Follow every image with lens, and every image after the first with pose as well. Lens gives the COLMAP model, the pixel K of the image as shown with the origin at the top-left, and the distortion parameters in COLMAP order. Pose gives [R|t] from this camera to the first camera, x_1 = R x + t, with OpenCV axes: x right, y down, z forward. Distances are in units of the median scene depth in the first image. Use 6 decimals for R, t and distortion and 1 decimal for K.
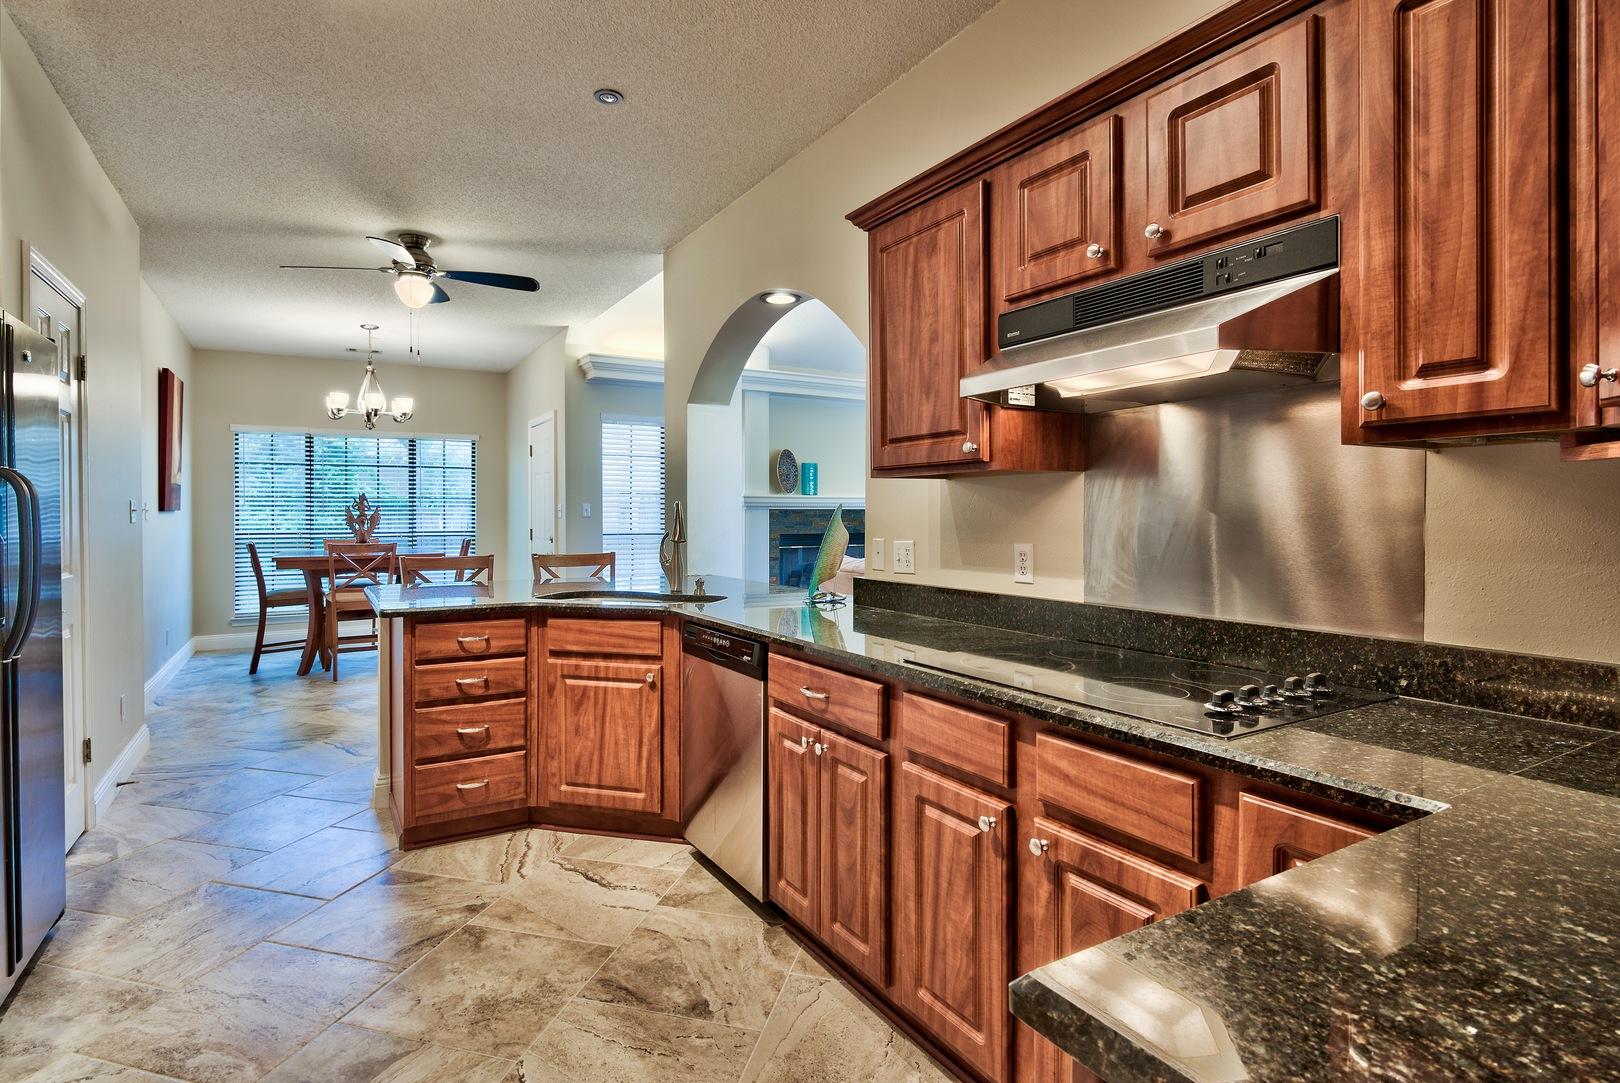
lens RADIAL K [[818.6, 0, 794.6], [0, 818.6, 520.9], [0, 0, 1]] dist [0.000955, -0.001030]
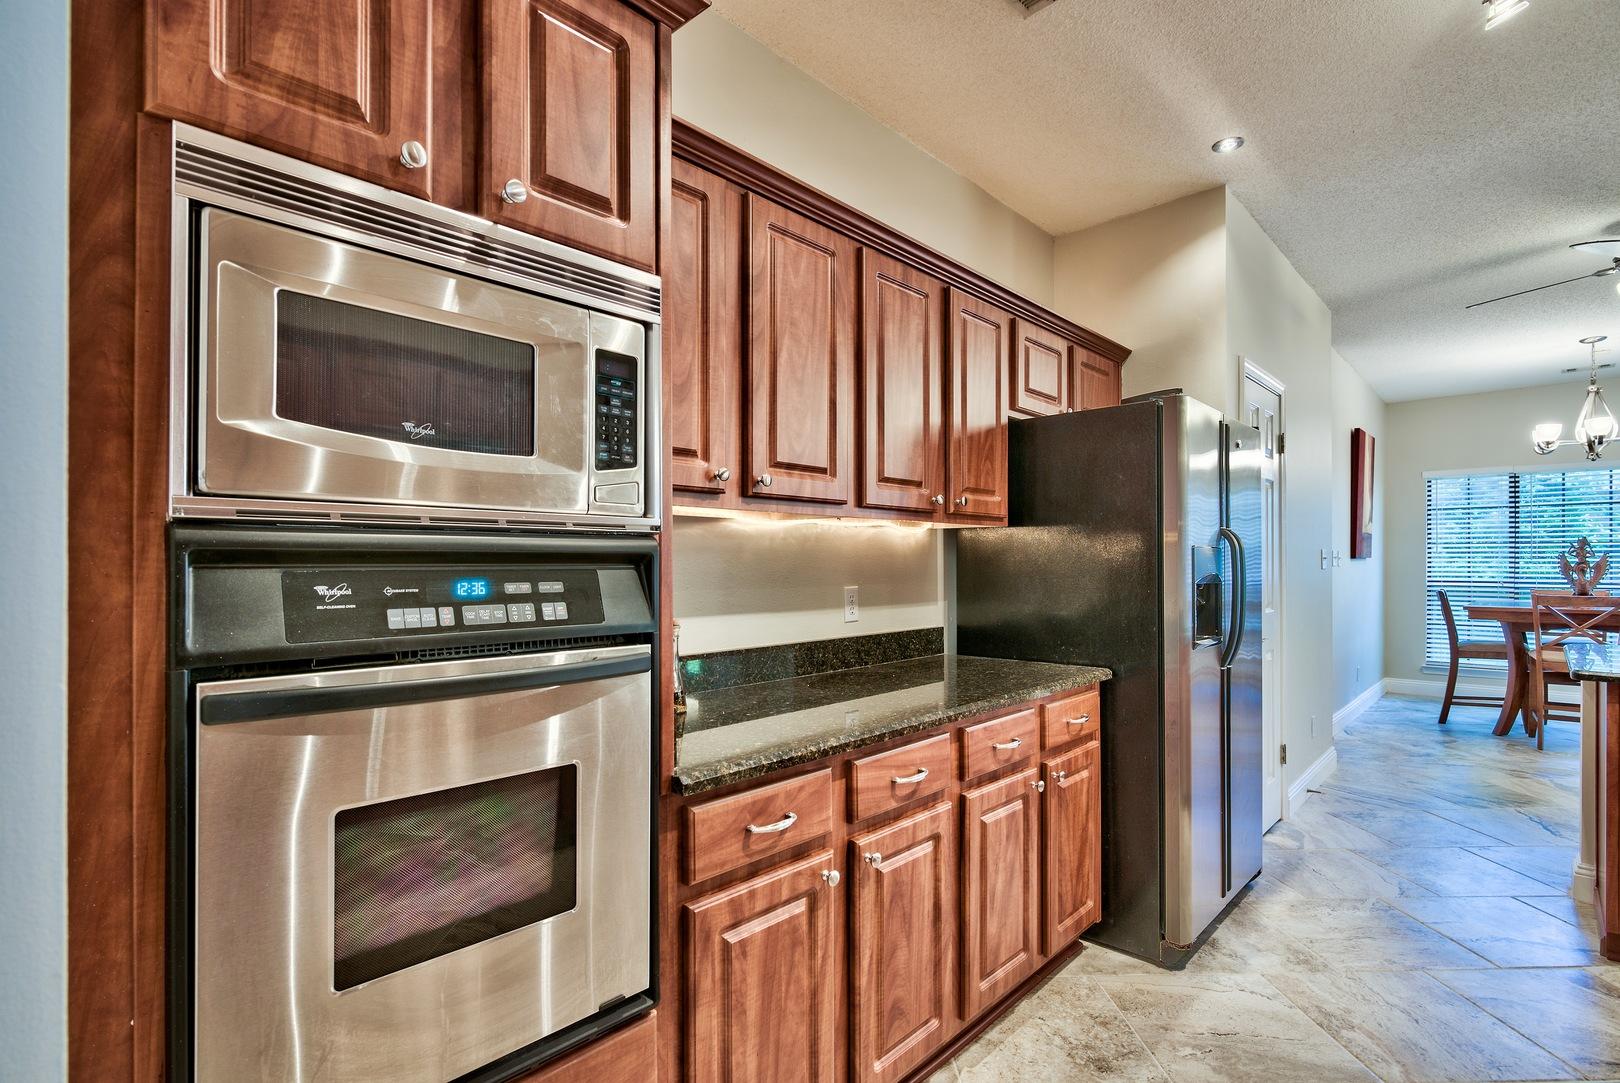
lens RADIAL K [[796.4, 0, 790.6], [0, 796.4, 558.5], [0, 0, 1]] dist [0.000727, -0.000444]
pose [[0.281884, -0.003244, -0.959443, 0.057337], [-0.007342, 0.999958, -0.005538, -0.000999], [0.959421, 0.008606, 0.281848, -0.036923]]
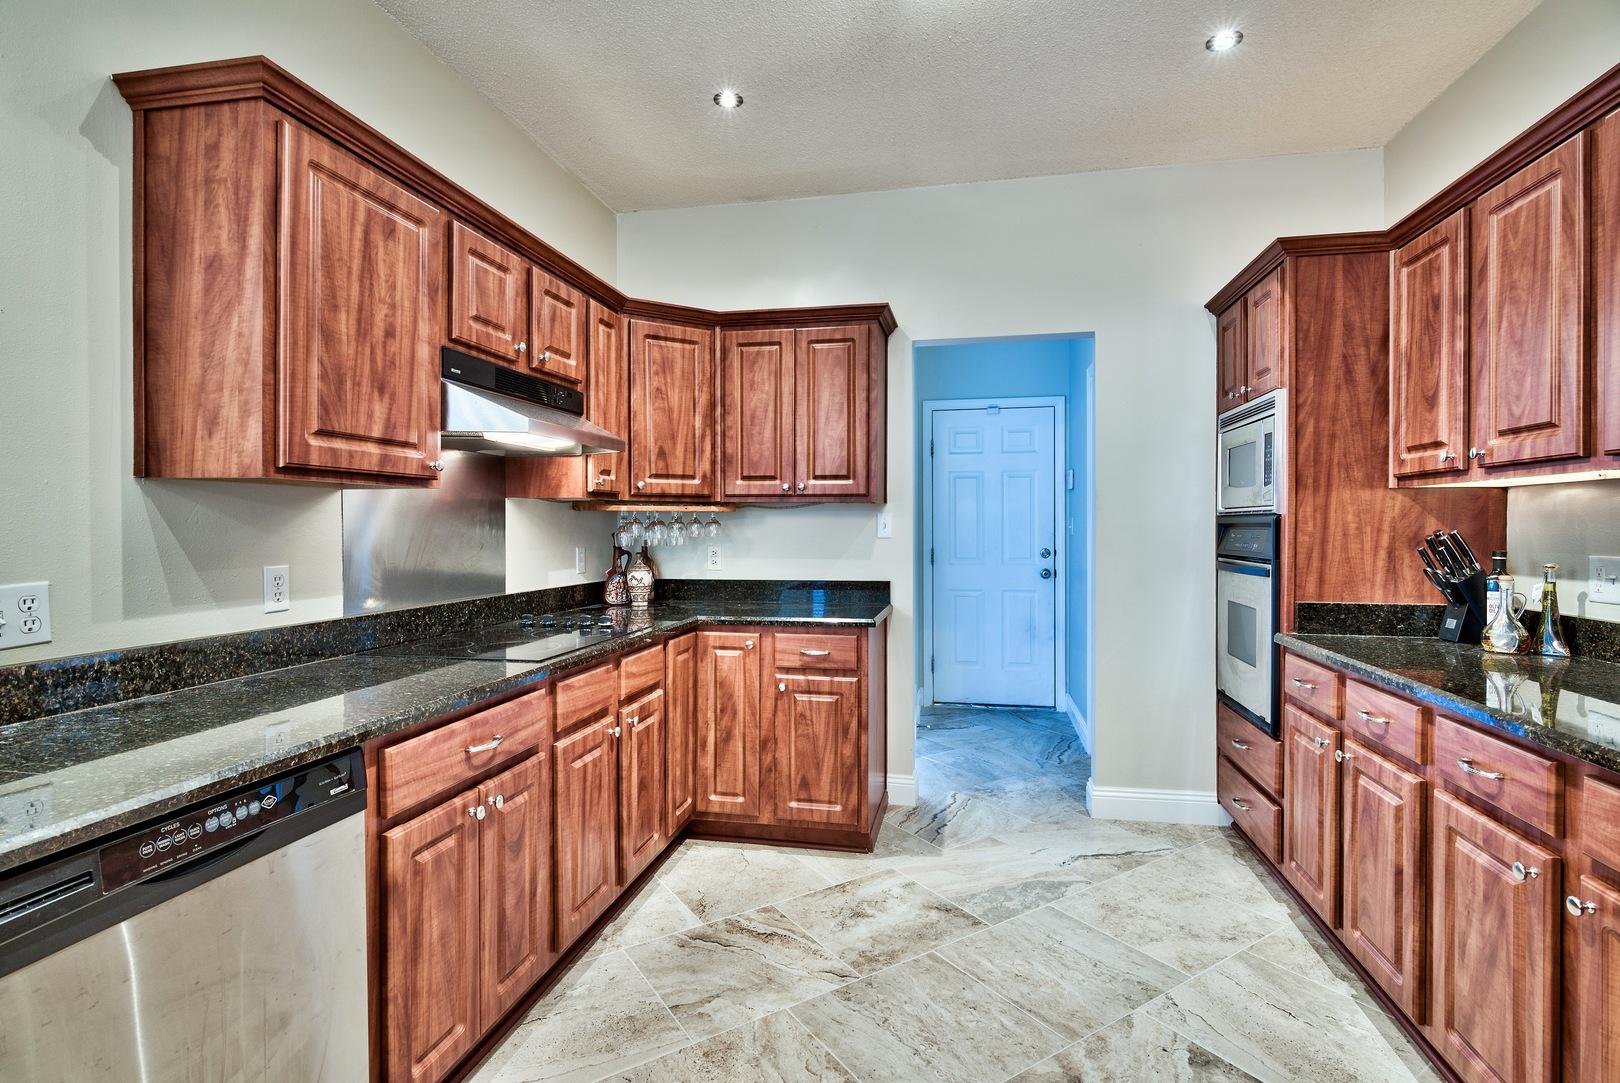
lens RADIAL K [[818.6, 0, 794.6], [0, 818.6, 520.9], [0, 0, 1]] dist [0.000955, -0.001030]
pose [[-0.731936, 0.007083, 0.681336, -0.397626], [0.009032, 0.999959, -0.000693, -0.007640], [-0.681313, 0.005647, -0.731970, 0.712582]]
